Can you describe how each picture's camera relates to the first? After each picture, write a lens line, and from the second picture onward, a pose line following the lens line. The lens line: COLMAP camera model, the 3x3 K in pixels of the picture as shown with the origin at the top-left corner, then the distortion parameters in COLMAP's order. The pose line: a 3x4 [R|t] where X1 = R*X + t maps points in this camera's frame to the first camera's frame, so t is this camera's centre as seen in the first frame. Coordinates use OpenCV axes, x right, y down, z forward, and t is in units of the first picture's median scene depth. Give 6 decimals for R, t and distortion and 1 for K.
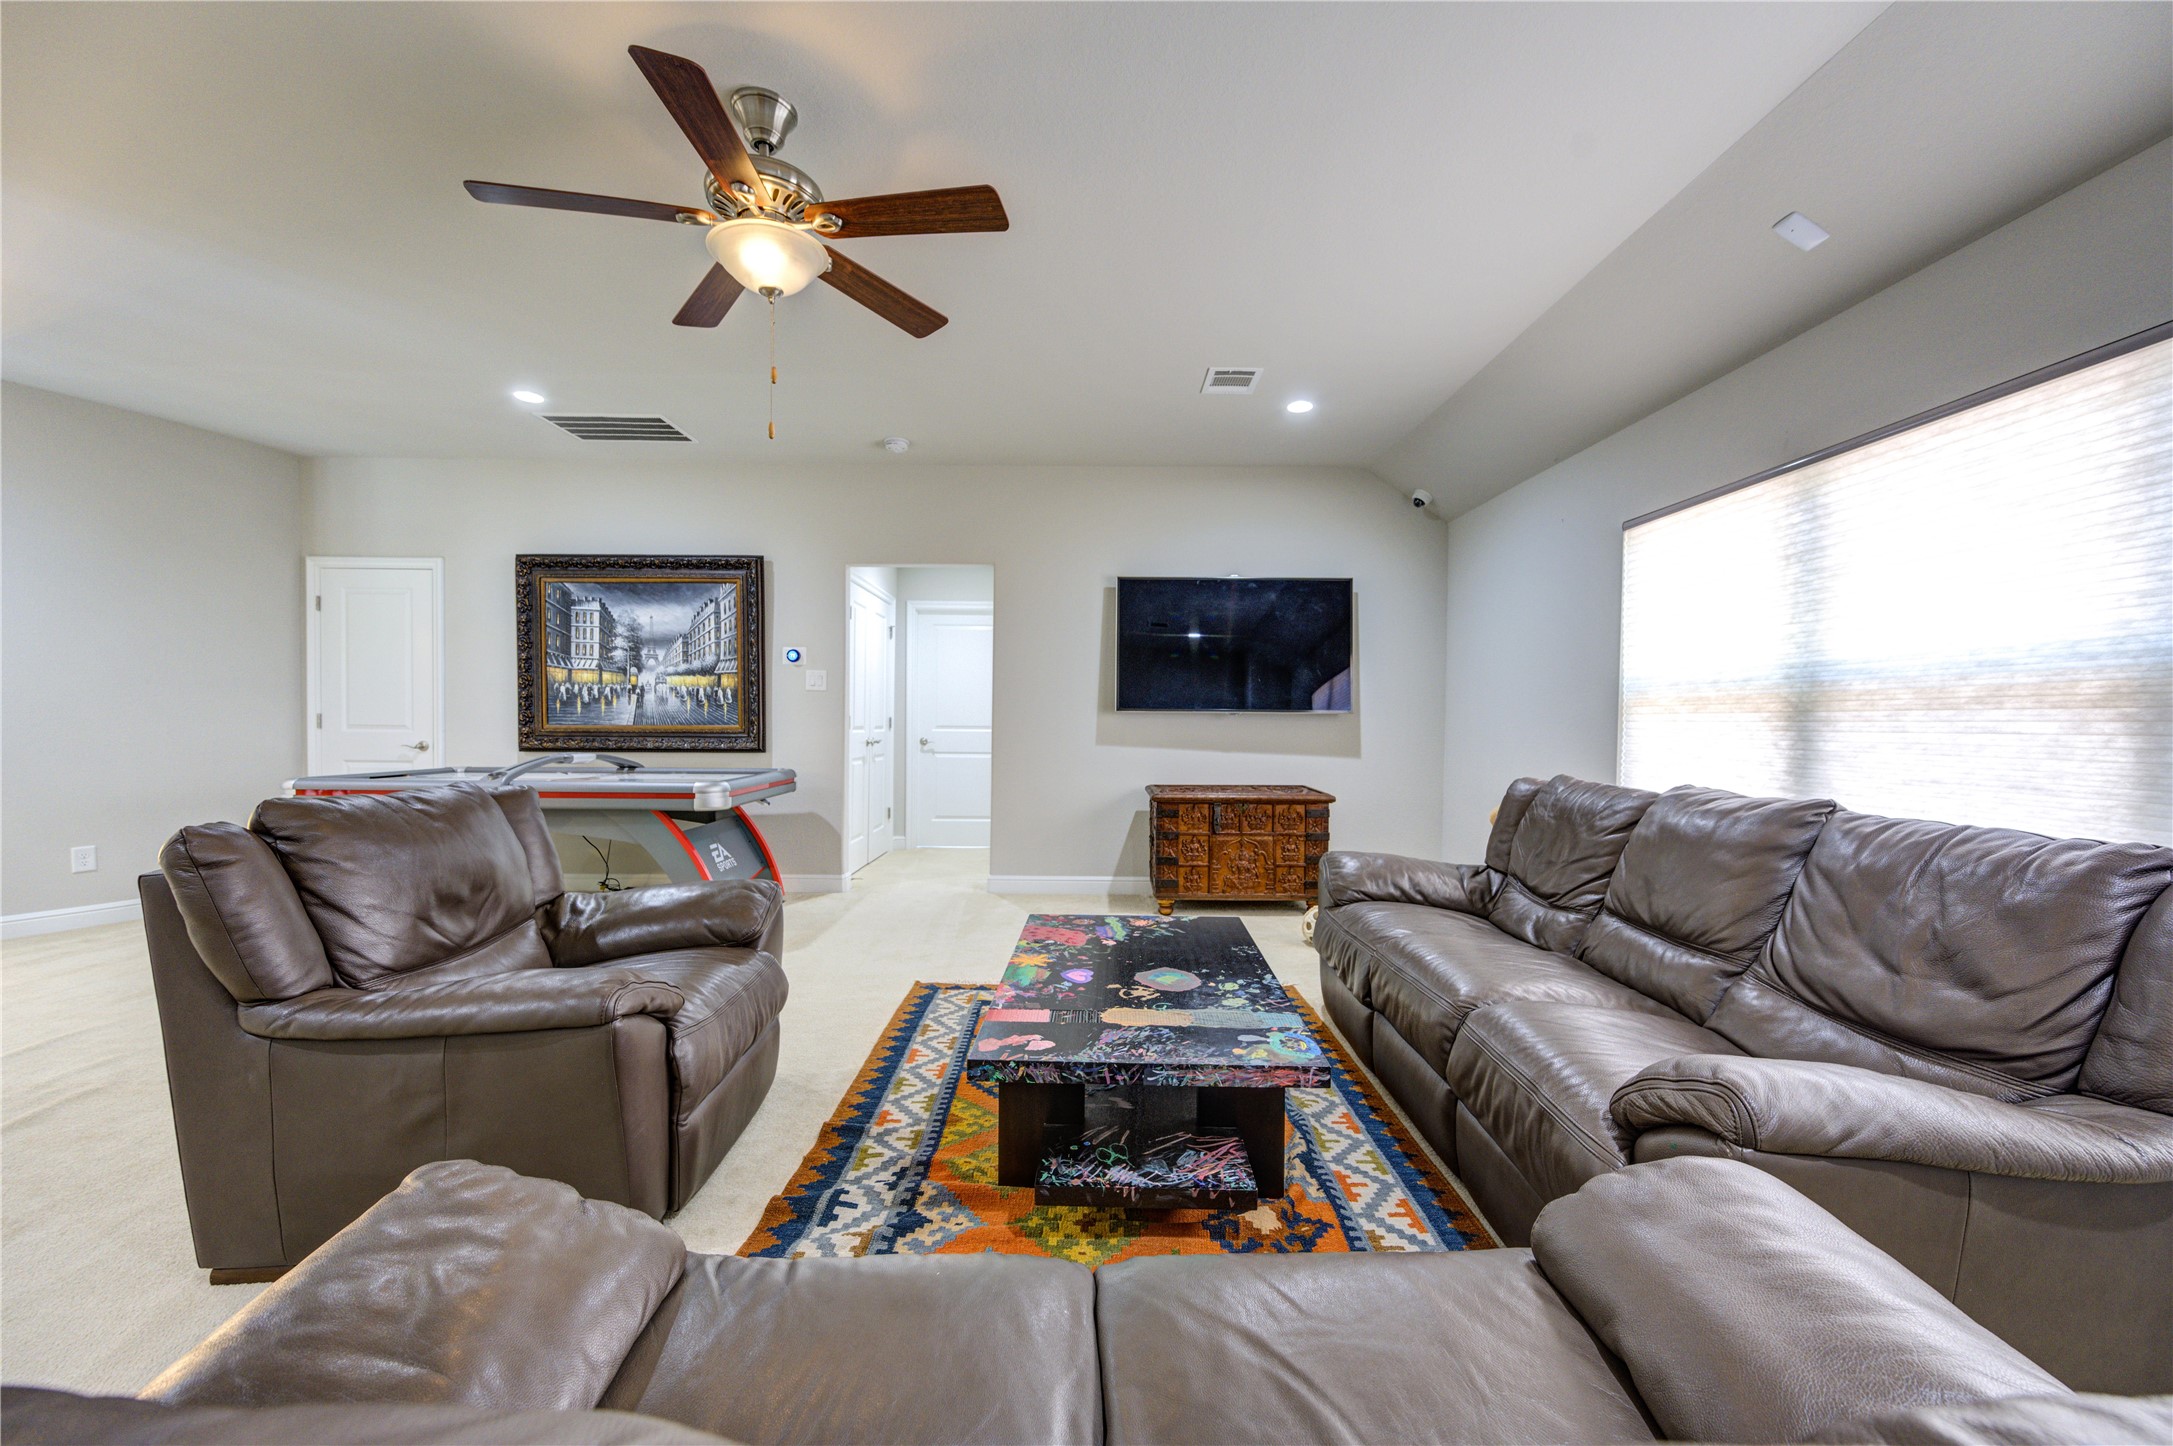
lens RADIAL K [[847.3, 0, 1084.0], [0, 847.3, 728.8], [0, 0, 1]] dist [0.001680, -0.000445]
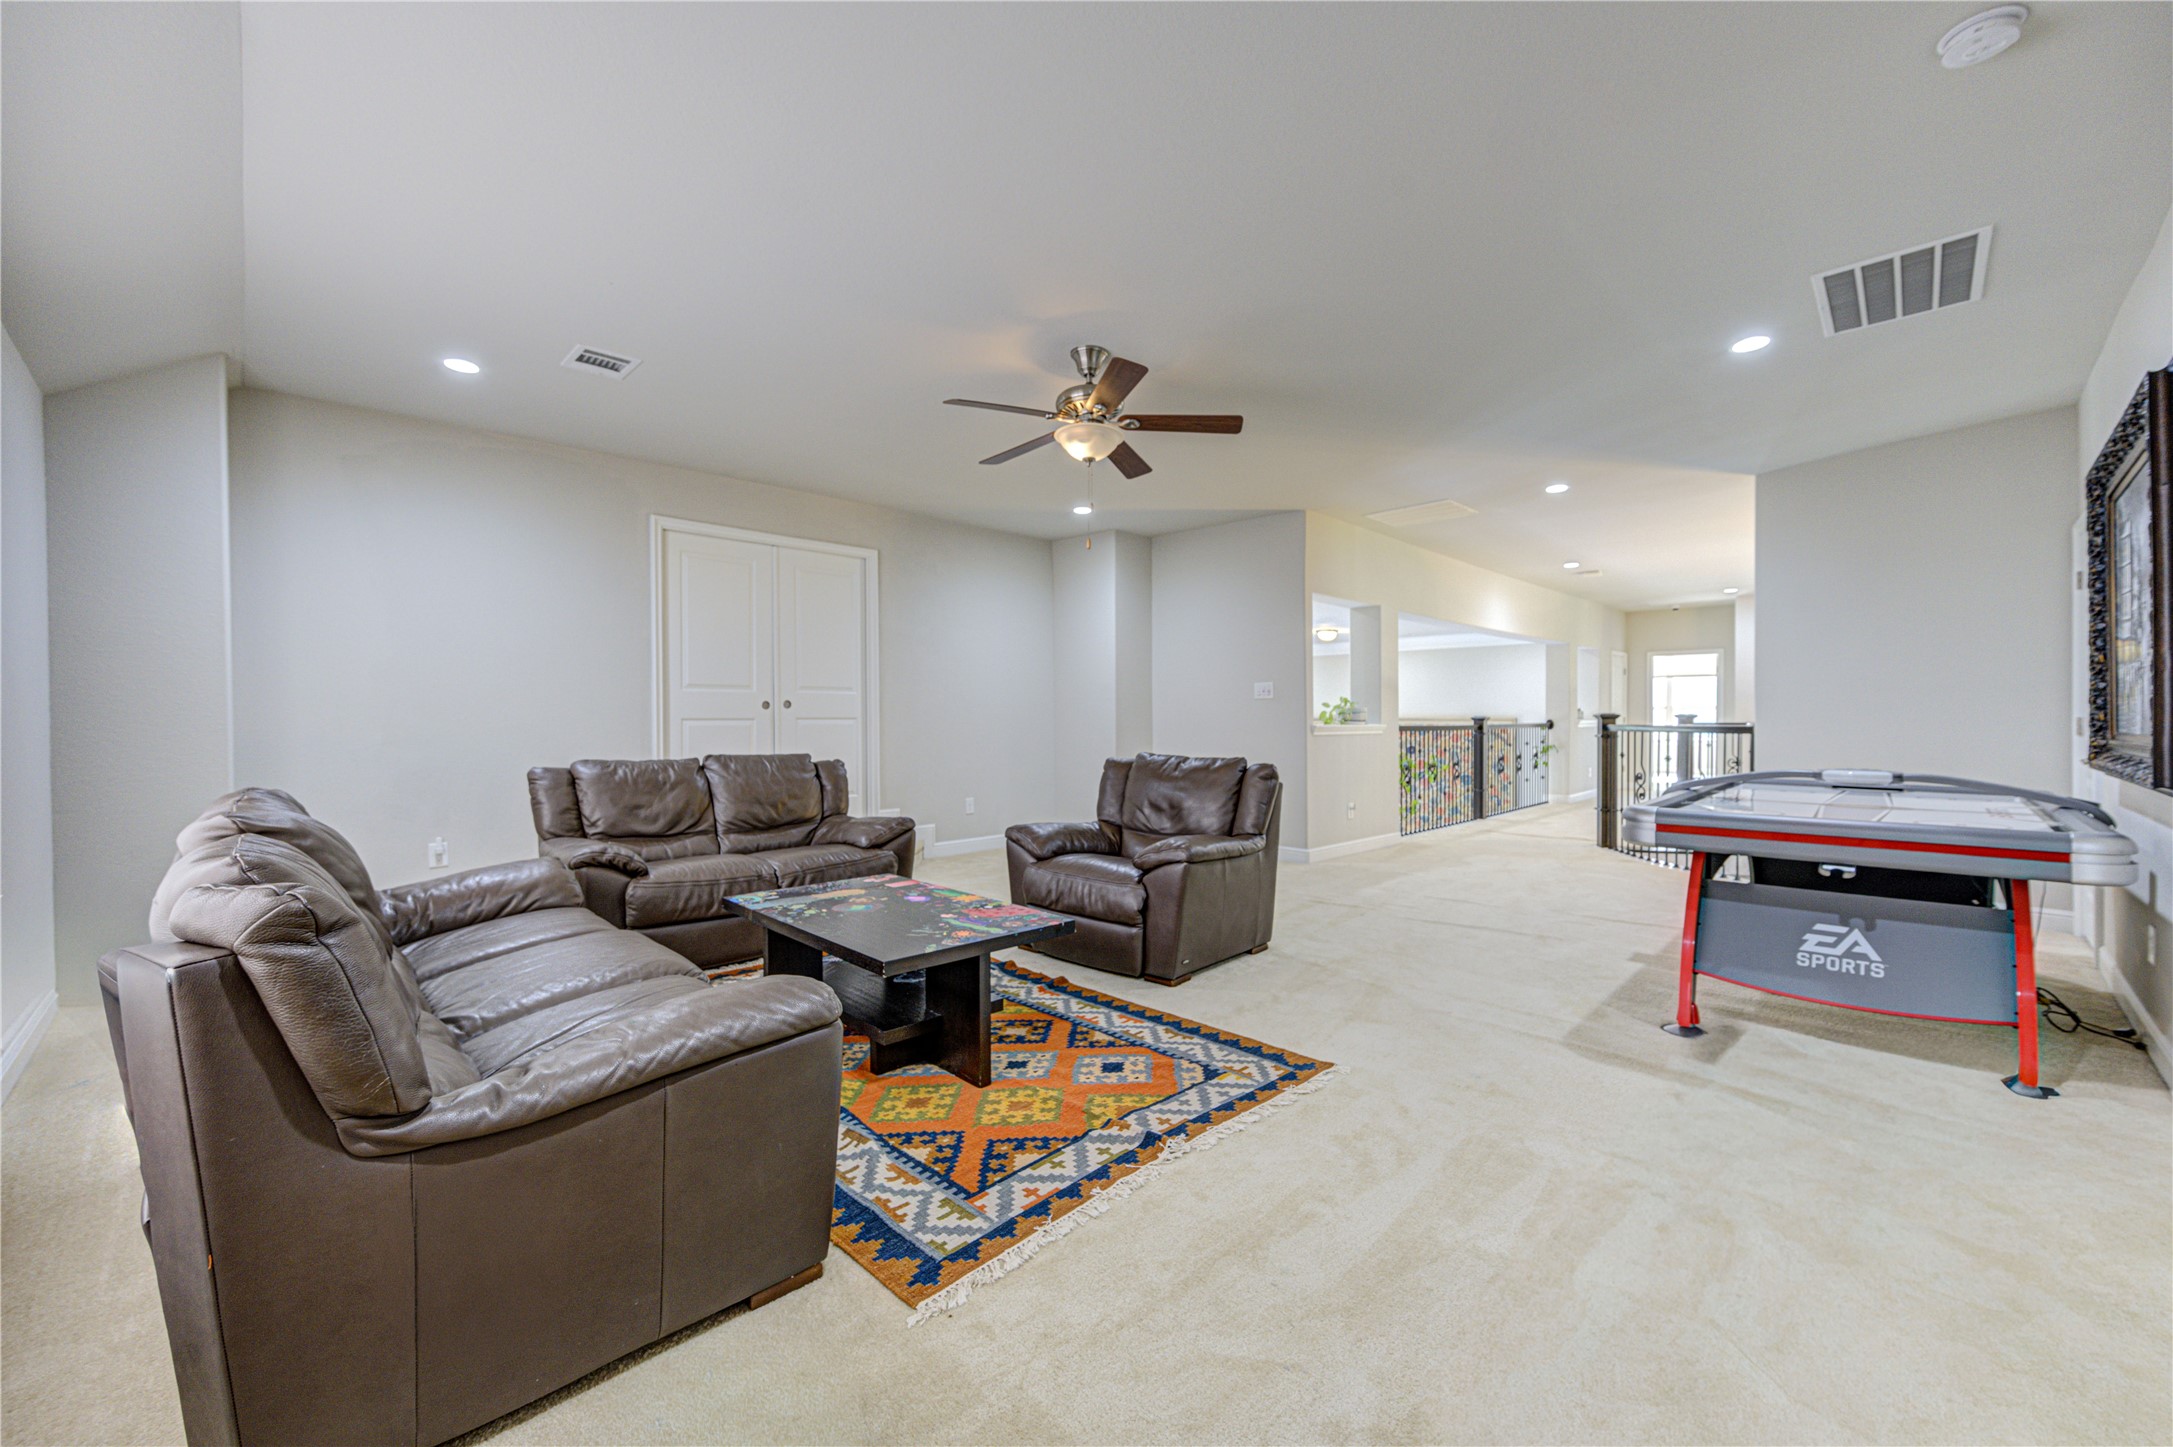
lens RADIAL K [[849.5, 0, 1093.4], [0, 849.5, 719.2], [0, 0, 1]] dist [0.000473, 0.000104]
pose [[-0.702883, -0.006031, -0.711280, 0.331242], [-0.012715, 0.999911, 0.004086, -0.008645], [0.711192, 0.011915, -0.702897, 0.910110]]
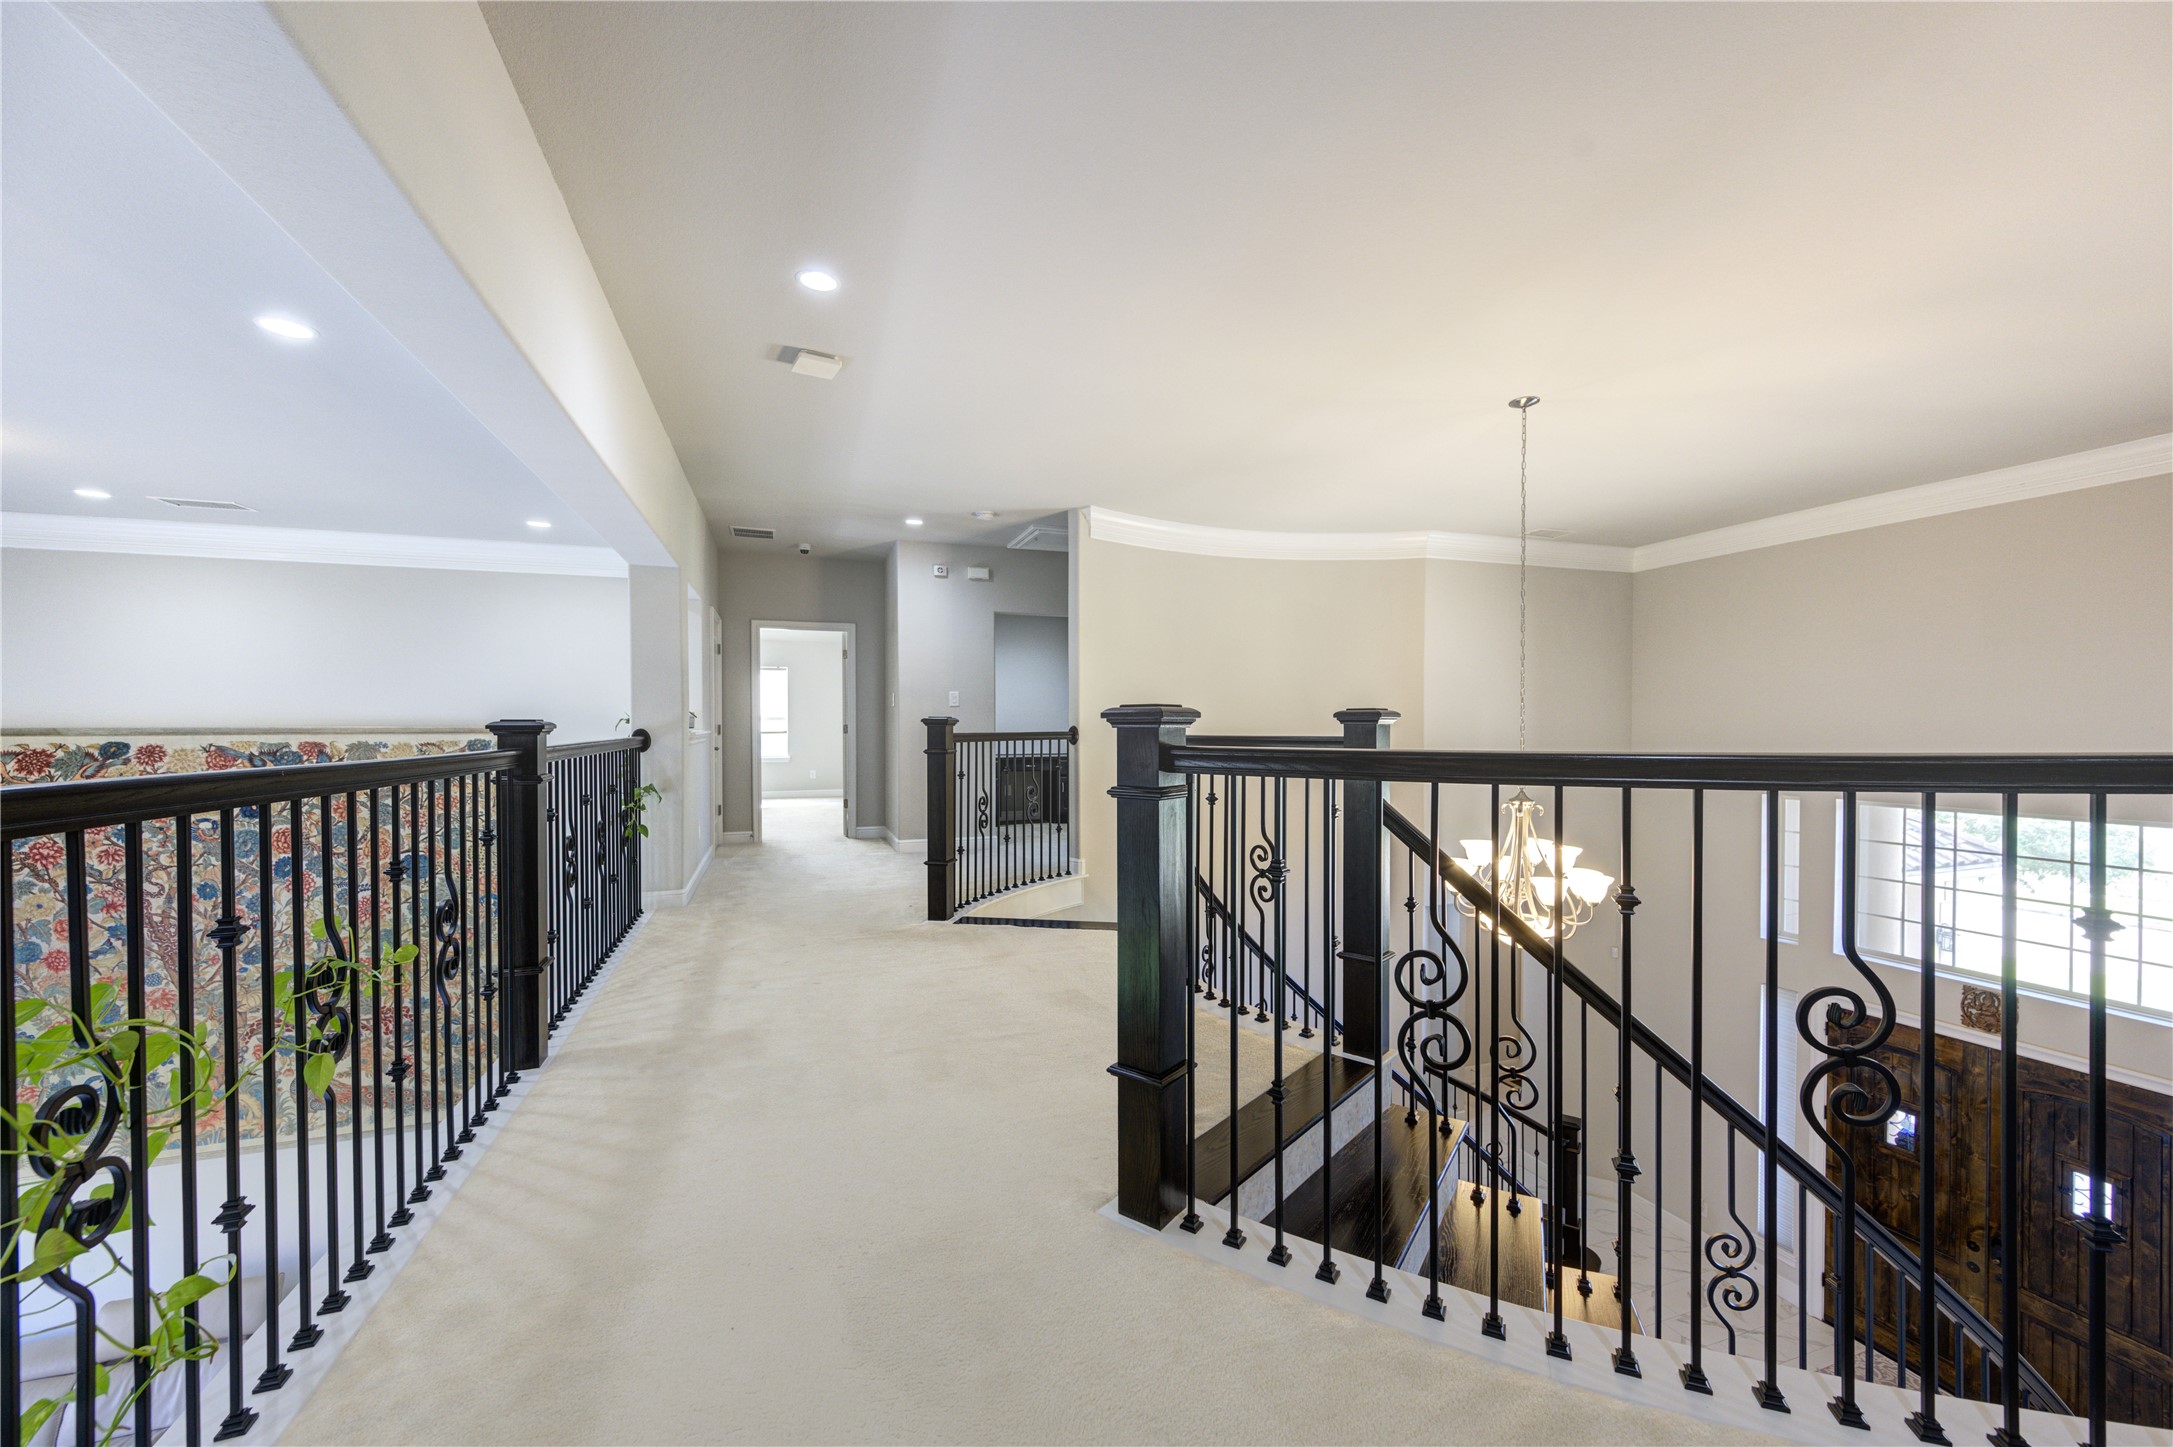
lens RADIAL K [[849.5, 0, 1082.1], [0, 849.5, 733.2], [0, 0, 1]] dist [0.000473, 0.000104]
pose [[0.317798, -0.000104, -0.948158, -0.920727], [-0.005432, 0.999983, -0.001931, -0.009852], [0.948143, 0.005764, 0.317792, 0.394203]]
